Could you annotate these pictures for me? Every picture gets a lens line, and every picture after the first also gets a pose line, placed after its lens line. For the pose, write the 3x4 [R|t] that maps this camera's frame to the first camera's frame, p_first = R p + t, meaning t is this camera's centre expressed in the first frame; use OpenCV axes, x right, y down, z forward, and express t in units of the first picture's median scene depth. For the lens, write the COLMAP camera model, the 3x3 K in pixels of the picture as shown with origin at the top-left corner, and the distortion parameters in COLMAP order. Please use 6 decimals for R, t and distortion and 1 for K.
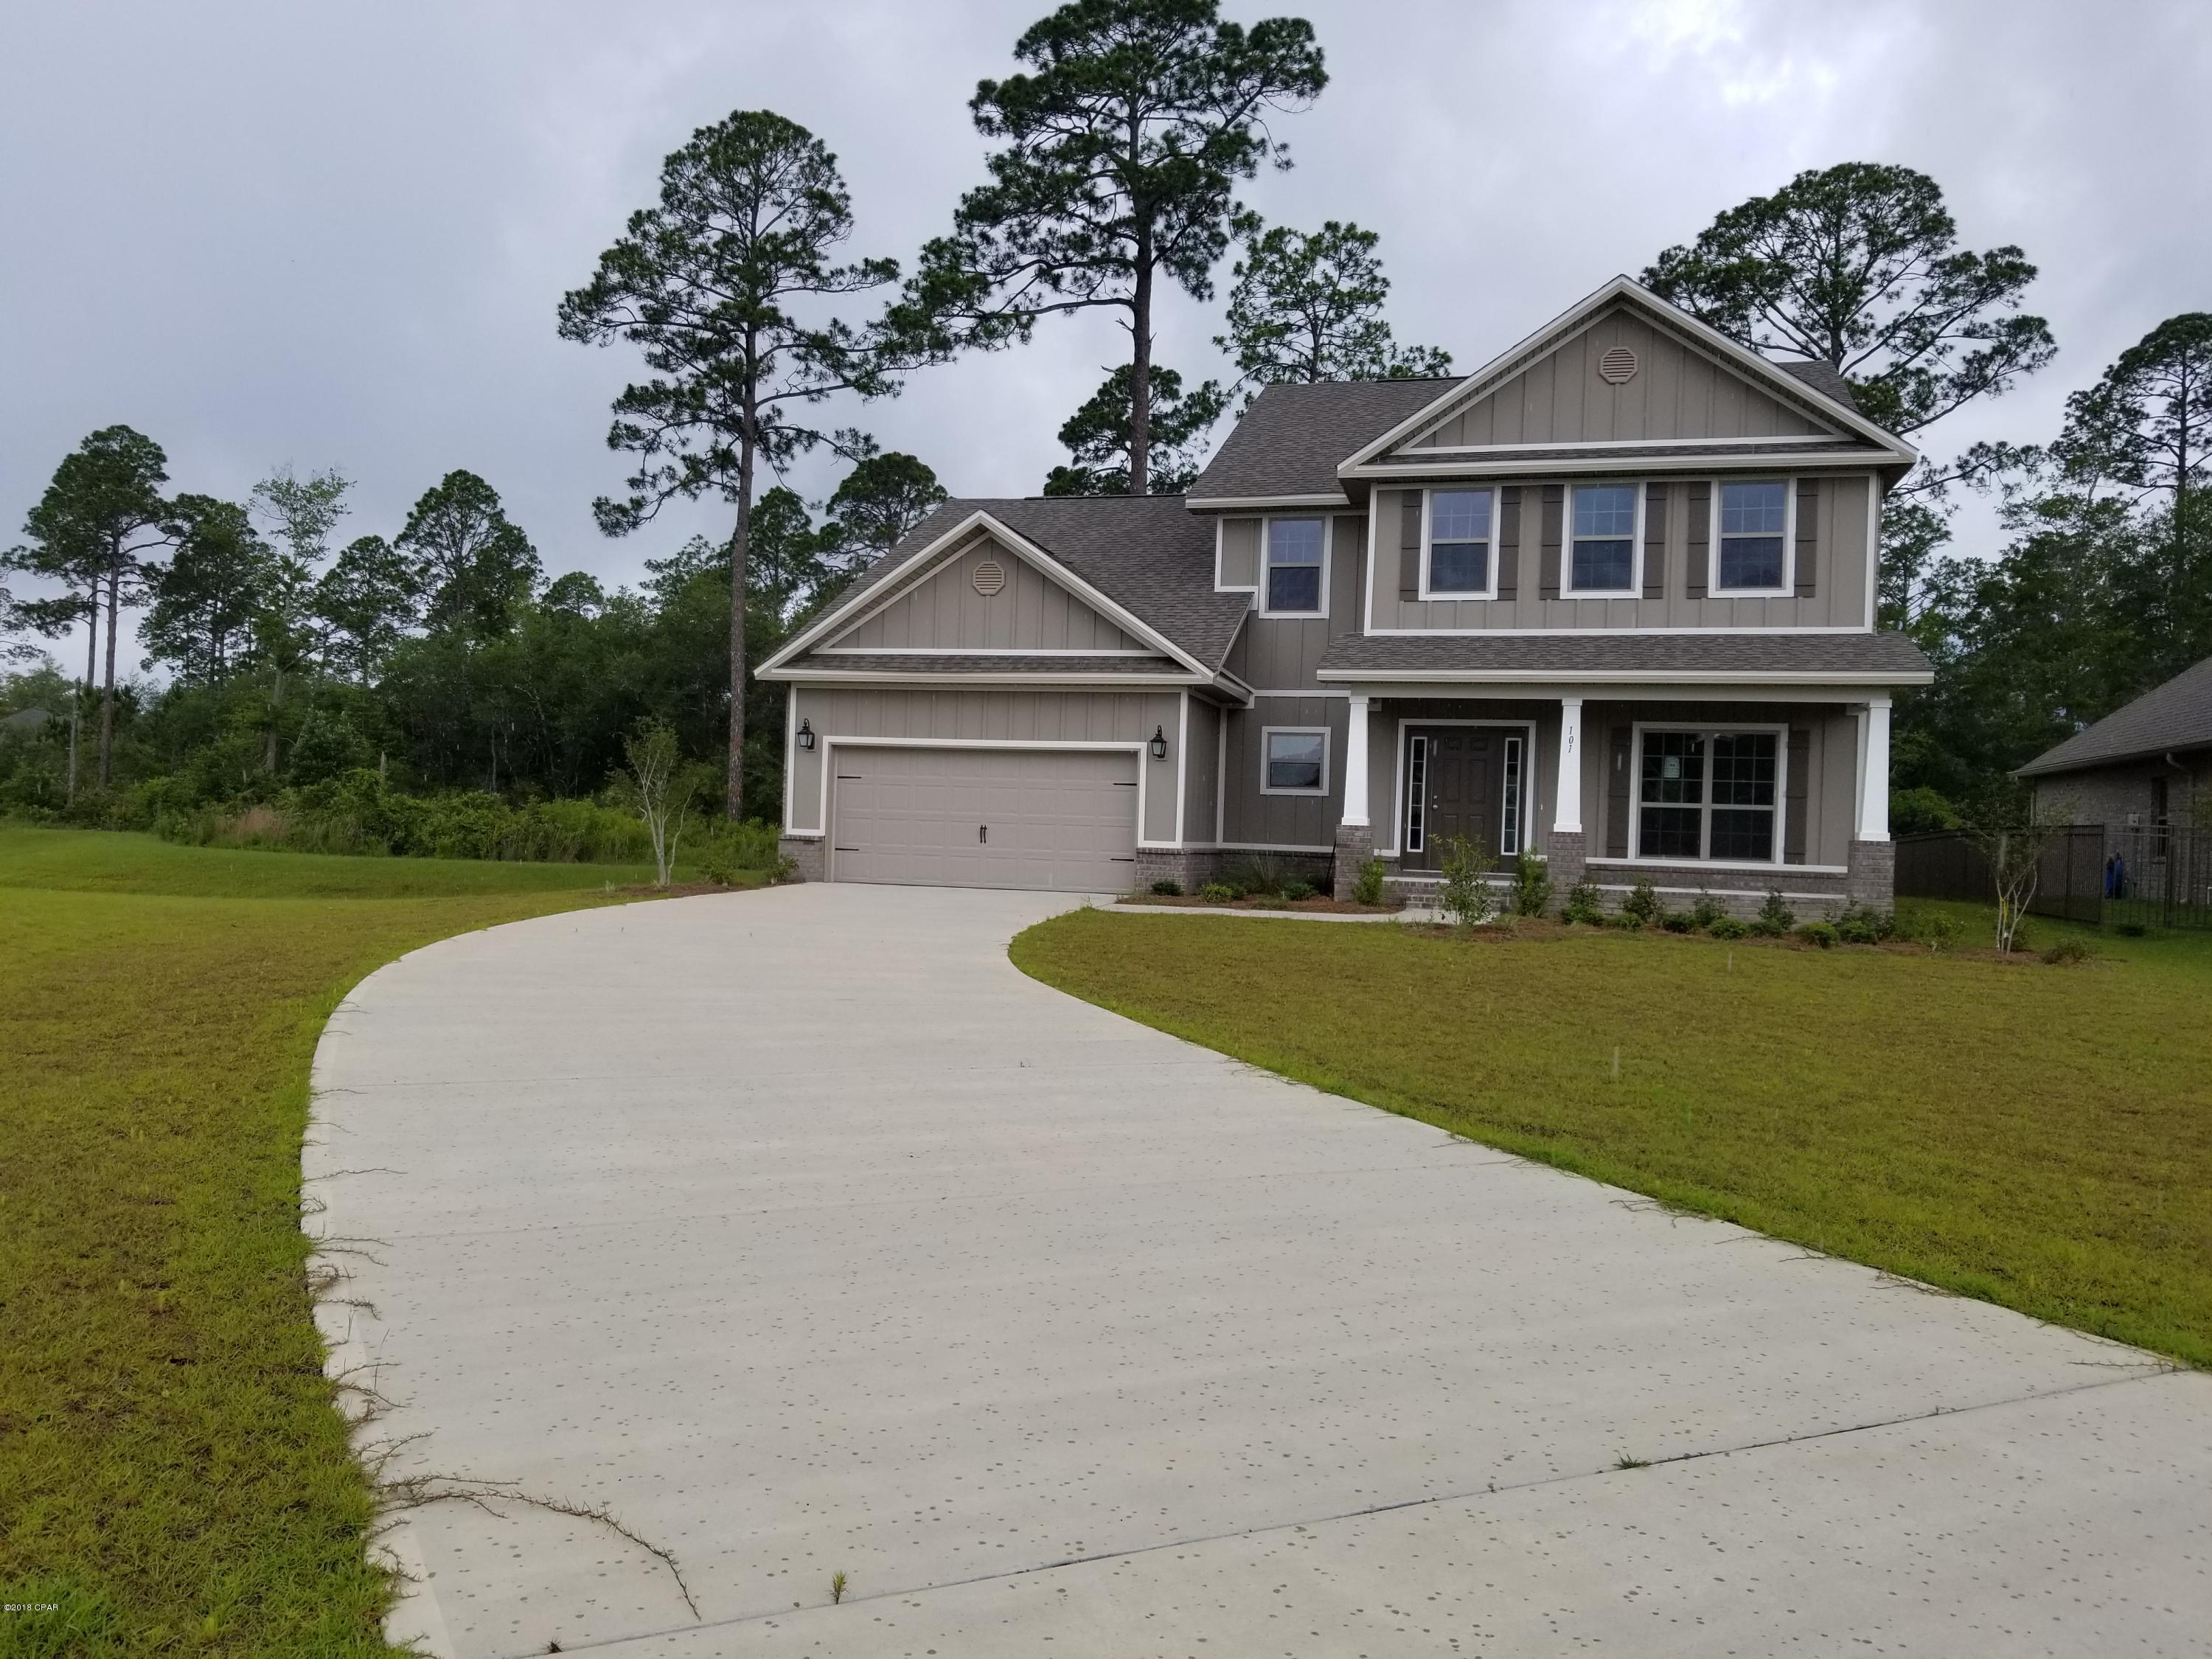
lens RADIAL K [[1719.9, 0, 1060.0], [0, 1719.9, 797.1], [0, 0, 1]] dist [0.085879, -0.123726]
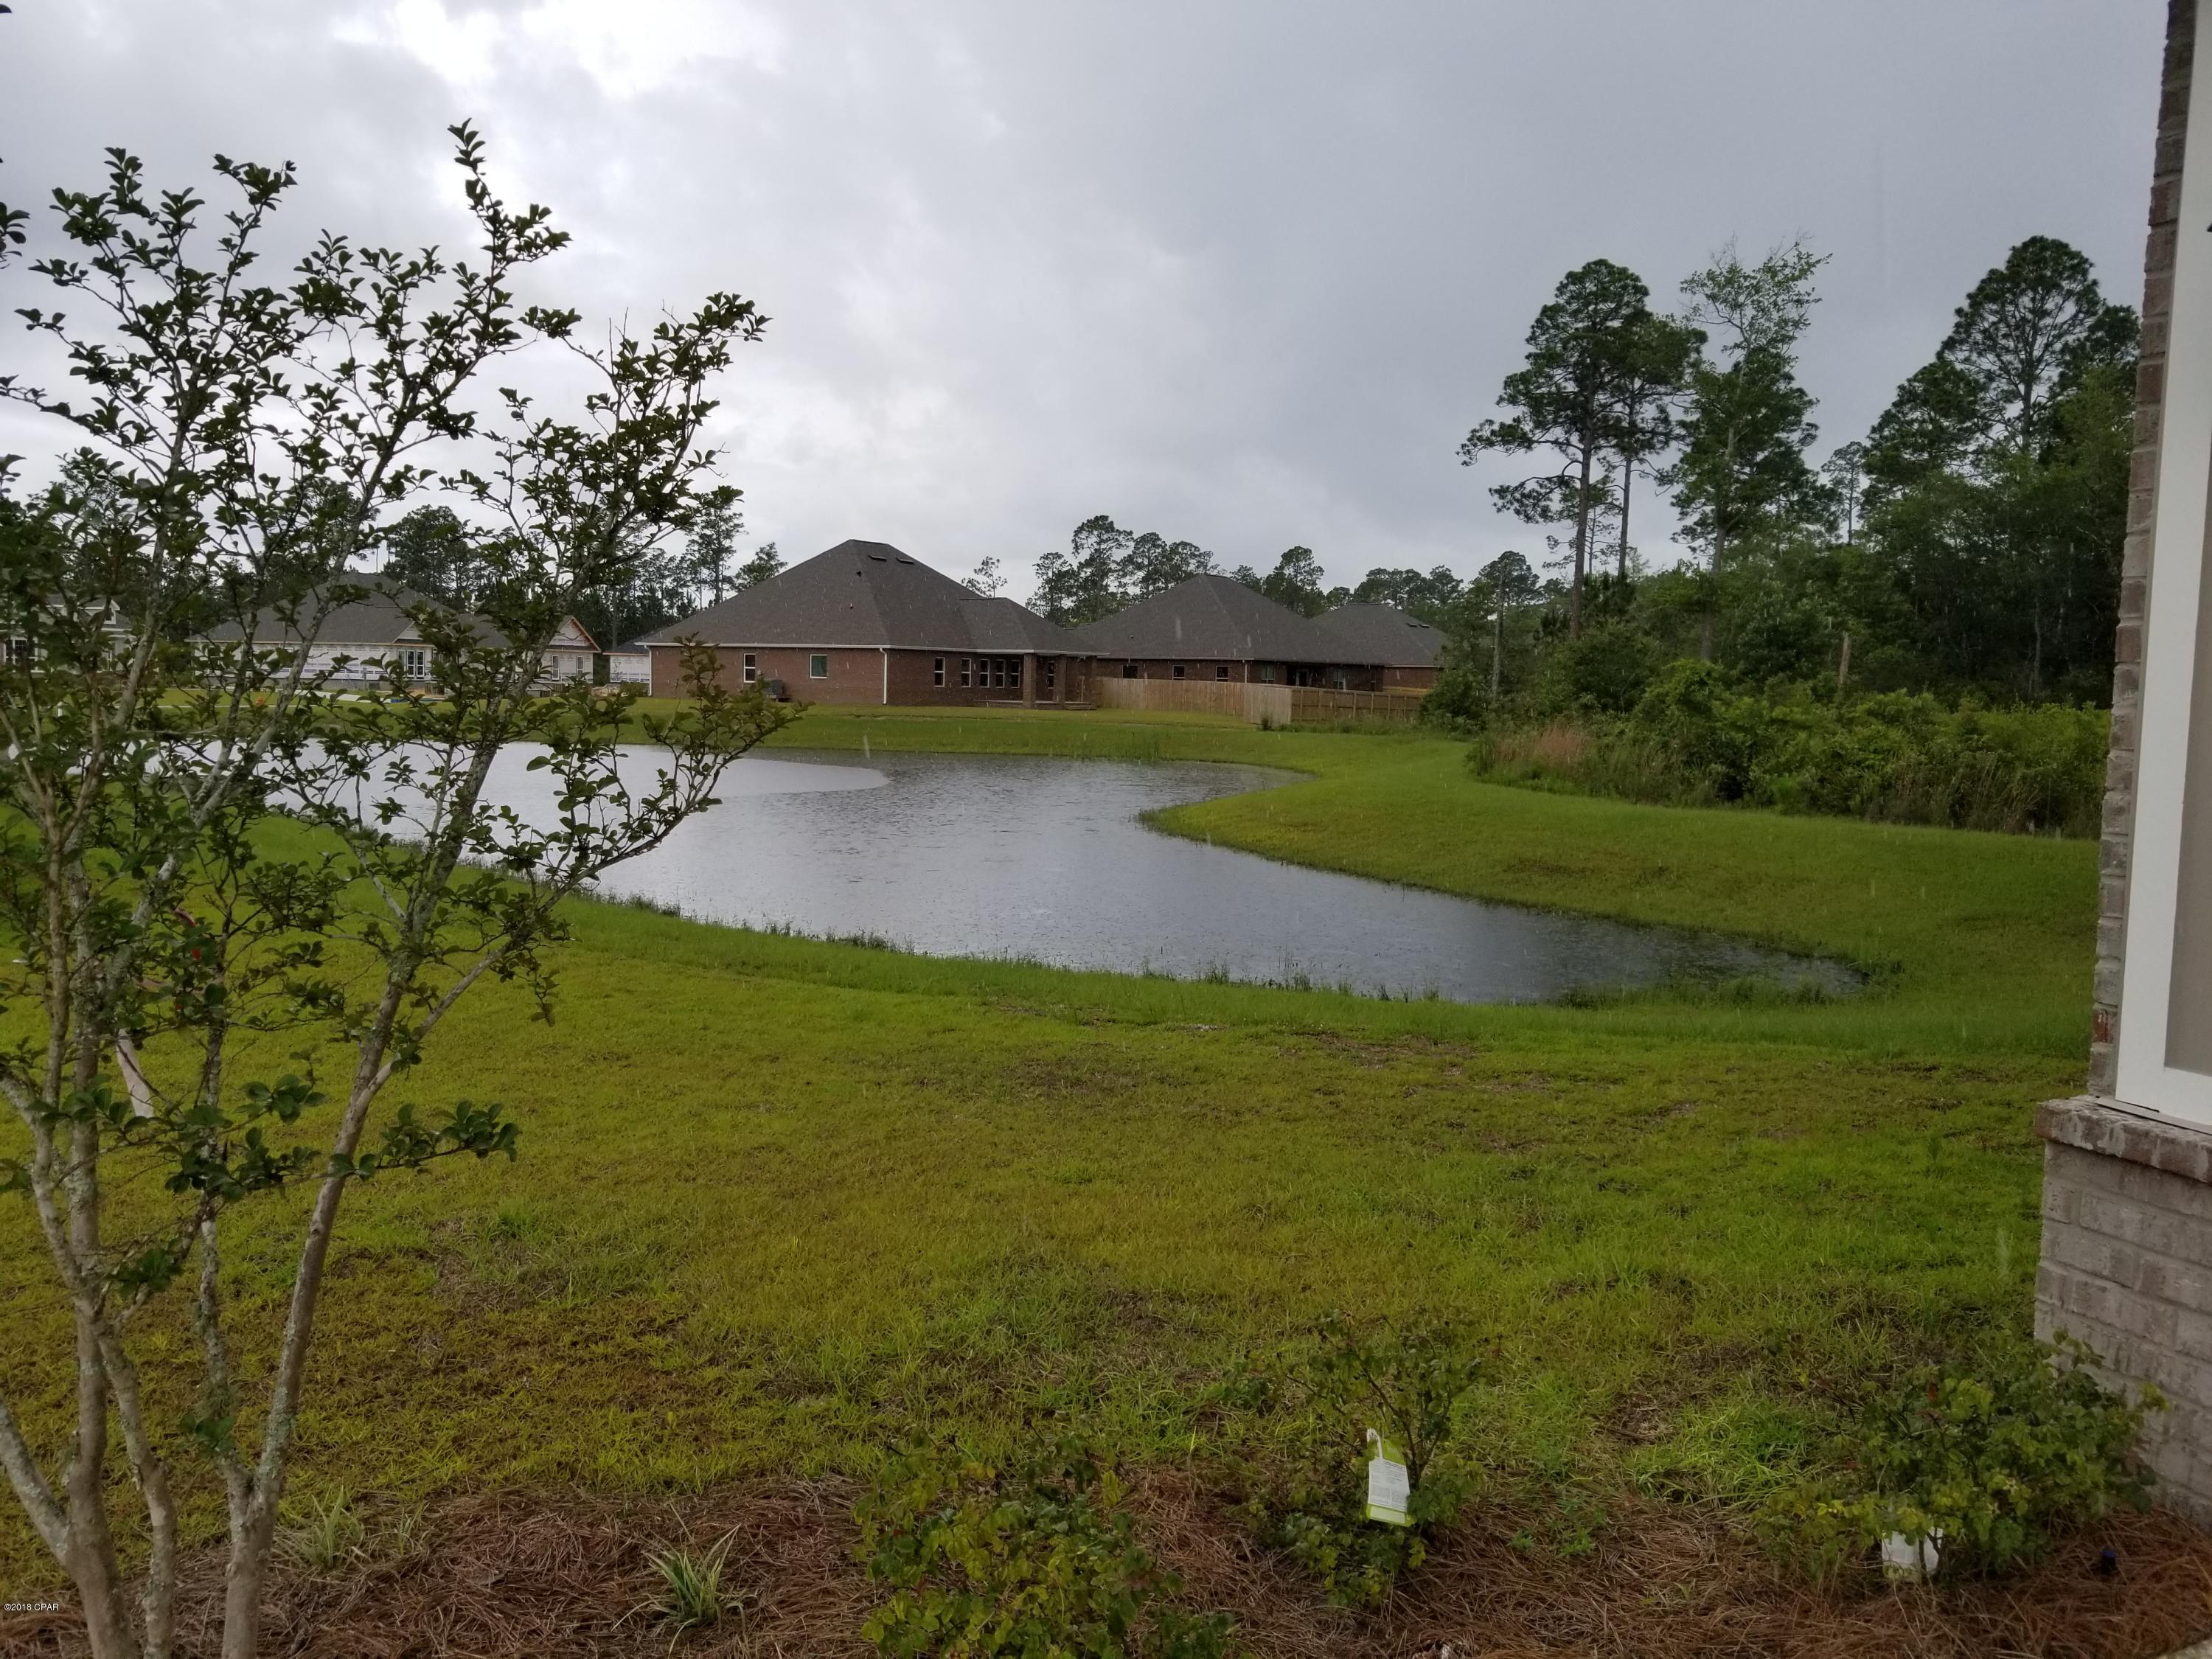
lens RADIAL K [[1719.9, 0, 1060.0], [0, 1719.9, 797.1], [0, 0, 1]] dist [0.085879, -0.123726]
pose [[0.628127, 0.040664, -0.777048, -0.055567], [0.006913, 0.998302, 0.057831, -0.004235], [0.778080, -0.041698, 0.626779, 0.432803]]
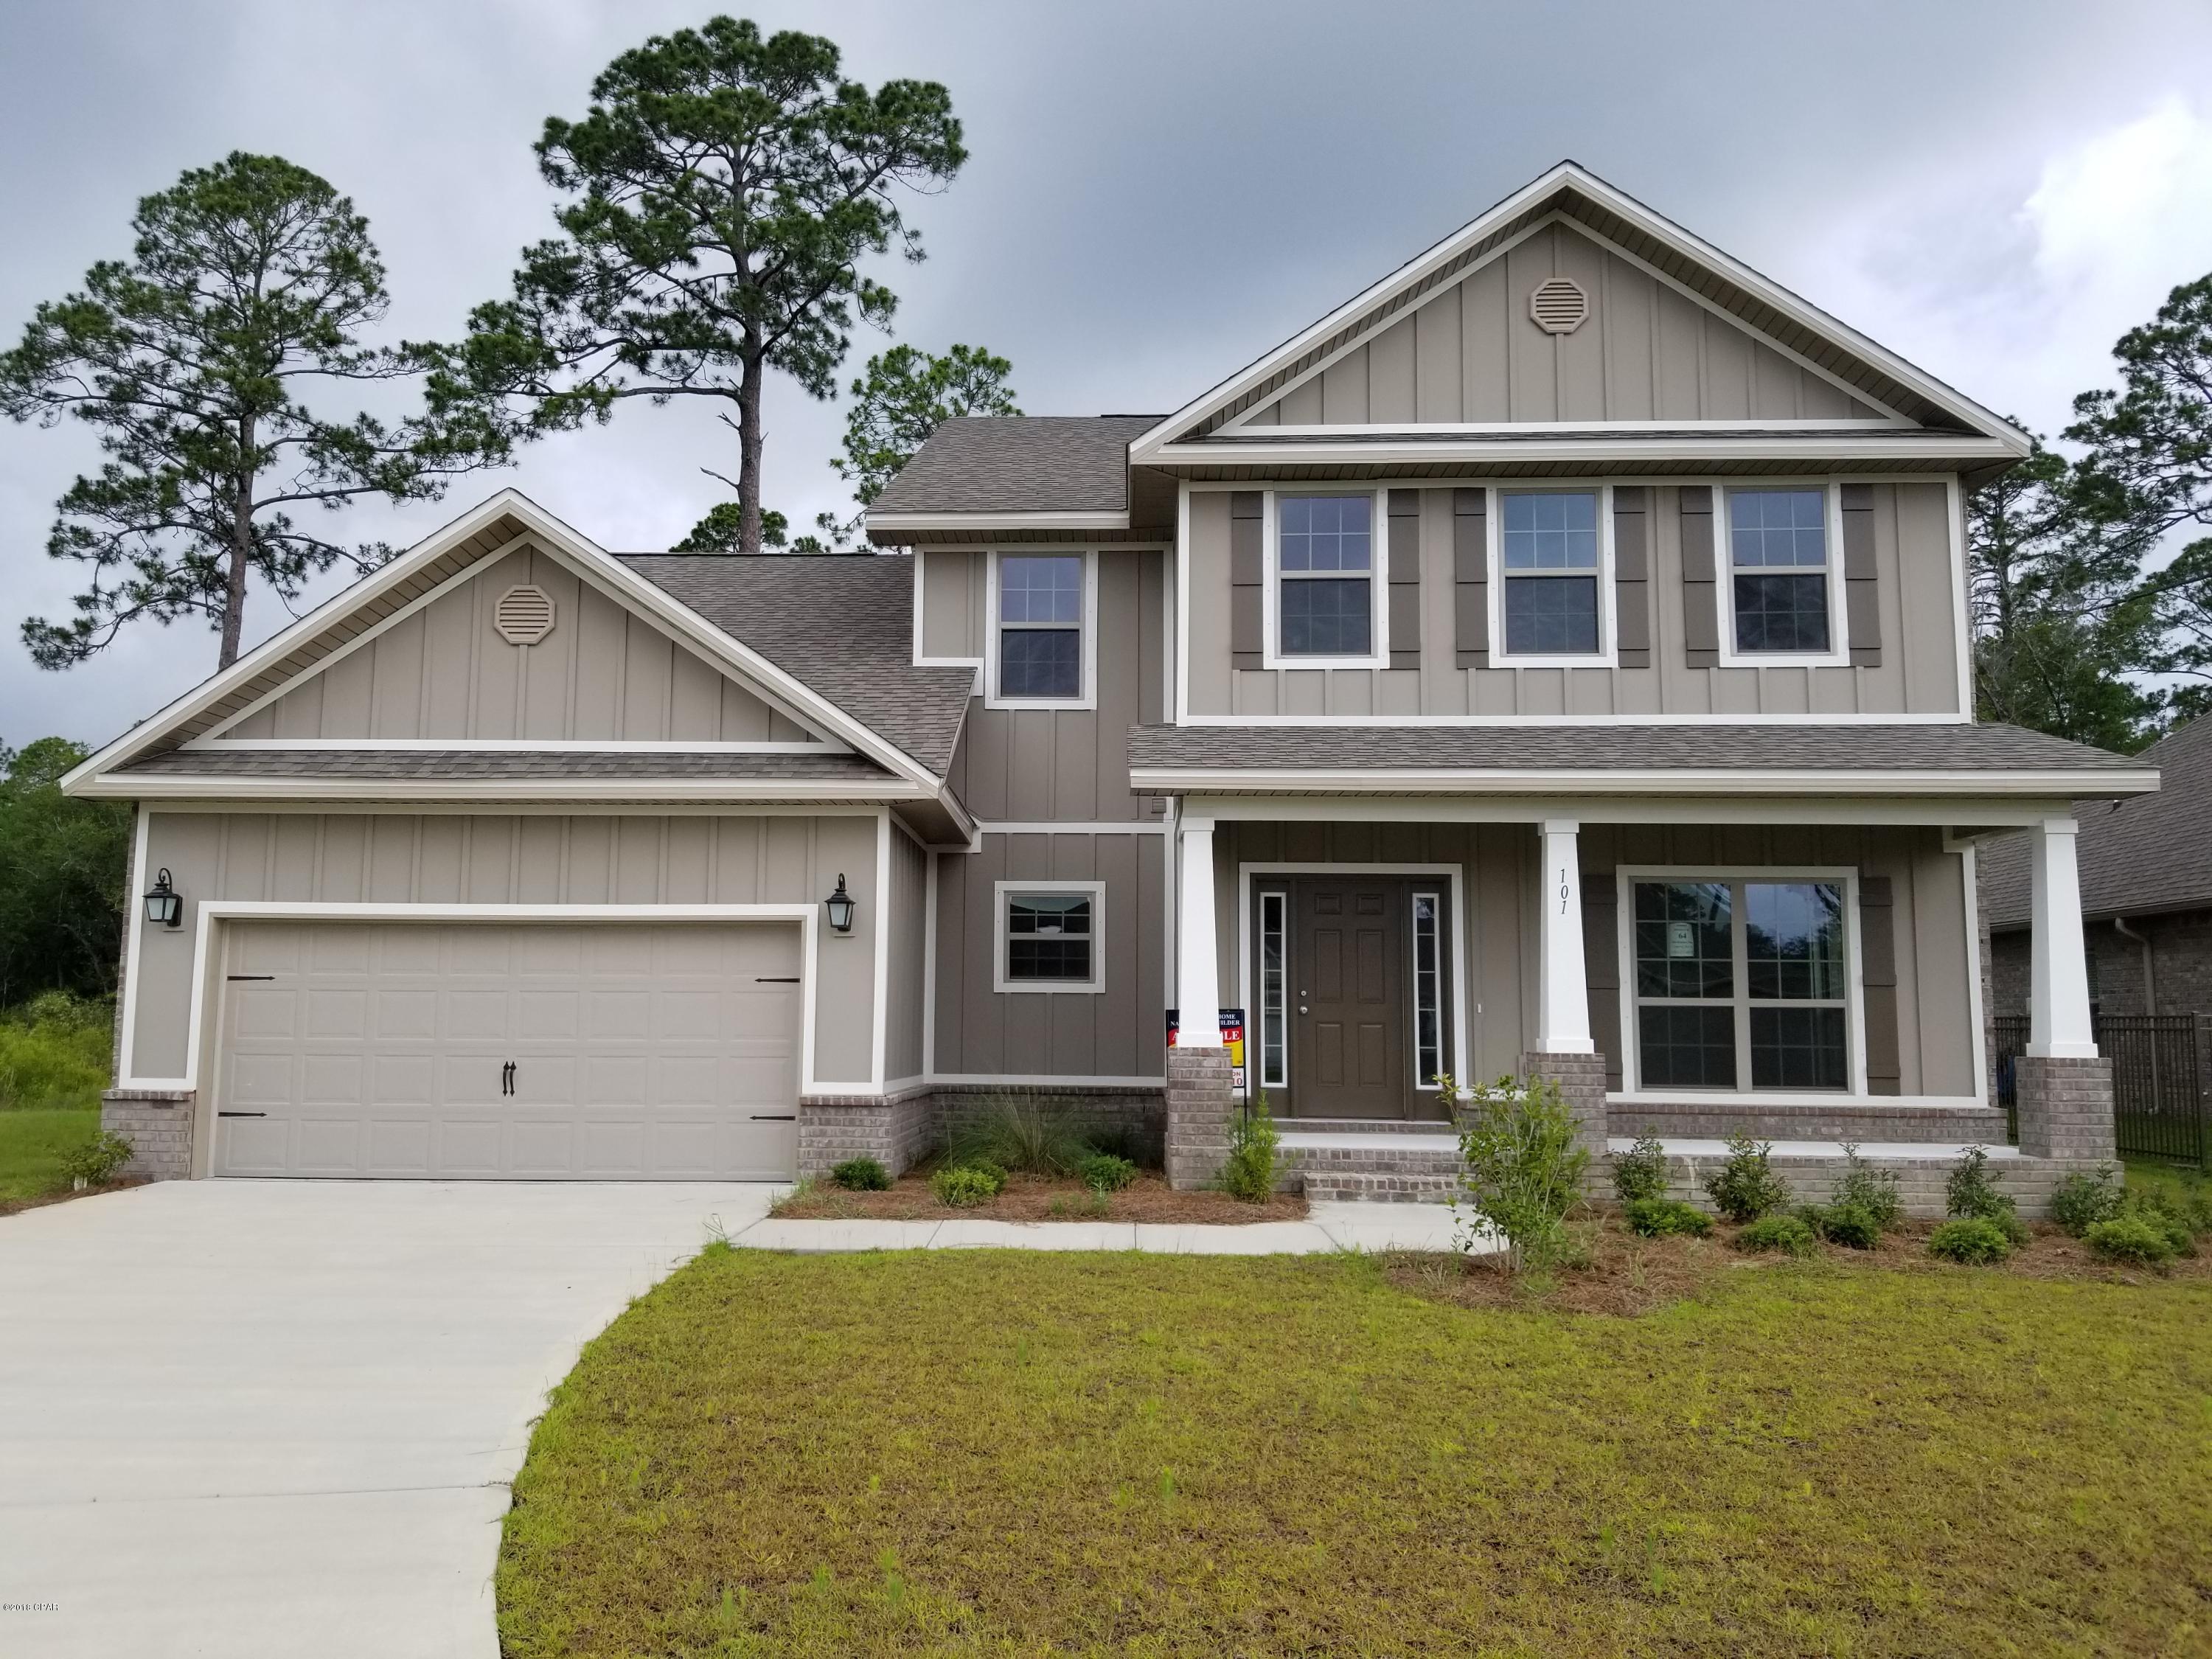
lens RADIAL K [[1644.4, 0, 1022.2], [0, 1644.4, 827.3], [0, 0, 1]] dist [0.087479, -0.156888]
pose [[0.974726, 0.003687, 0.223372, -0.002080], [0.018144, 0.995254, -0.095604, -0.002176], [-0.222665, 0.097240, 0.970033, 0.220542]]
